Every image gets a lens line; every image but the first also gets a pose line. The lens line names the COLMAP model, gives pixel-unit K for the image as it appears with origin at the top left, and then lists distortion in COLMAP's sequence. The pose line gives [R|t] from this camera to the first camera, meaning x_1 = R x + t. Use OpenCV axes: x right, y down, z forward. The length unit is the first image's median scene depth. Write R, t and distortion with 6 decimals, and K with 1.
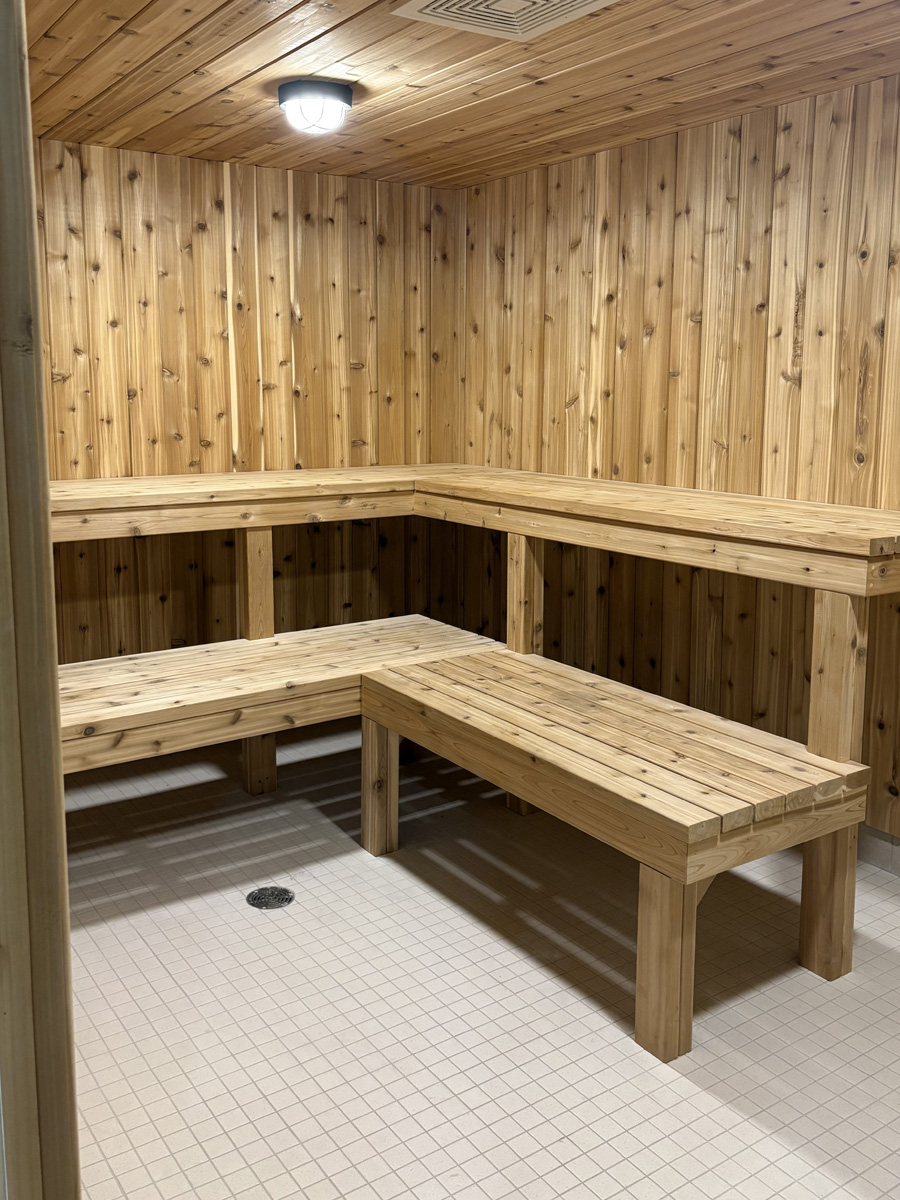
lens RADIAL K [[1072.7, 0, 422.6], [0, 1072.7, 523.3], [0, 0, 1]] dist [-0.017035, 0.006974]
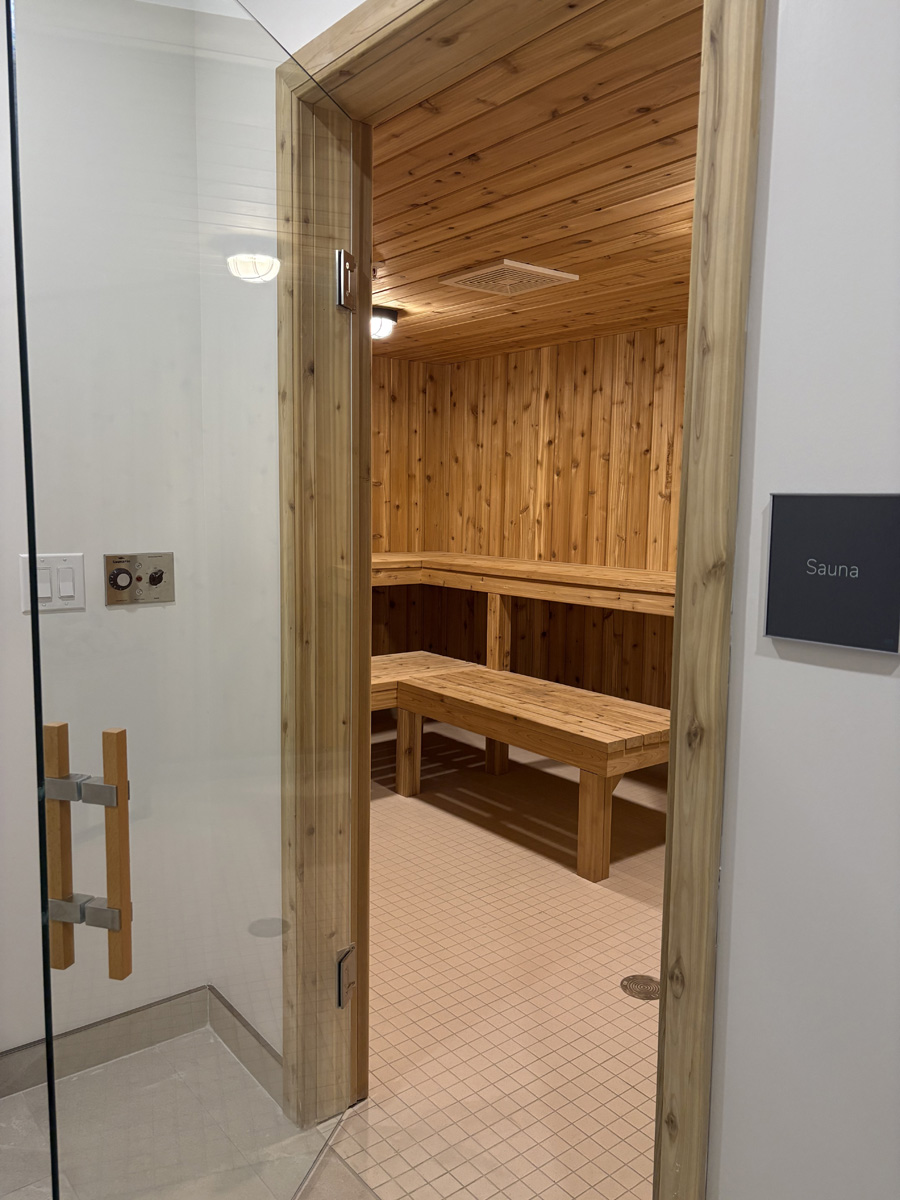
lens RADIAL K [[905.8, 0, 450.0], [0, 905.8, 600.0], [0, 0, 1]] dist [0.005705, 0.000236]
pose [[0.995692, 0.003702, 0.092644, -0.095047], [-0.002154, 0.999856, -0.016811, 0.040596], [-0.092693, 0.016539, 0.995557, -0.299390]]
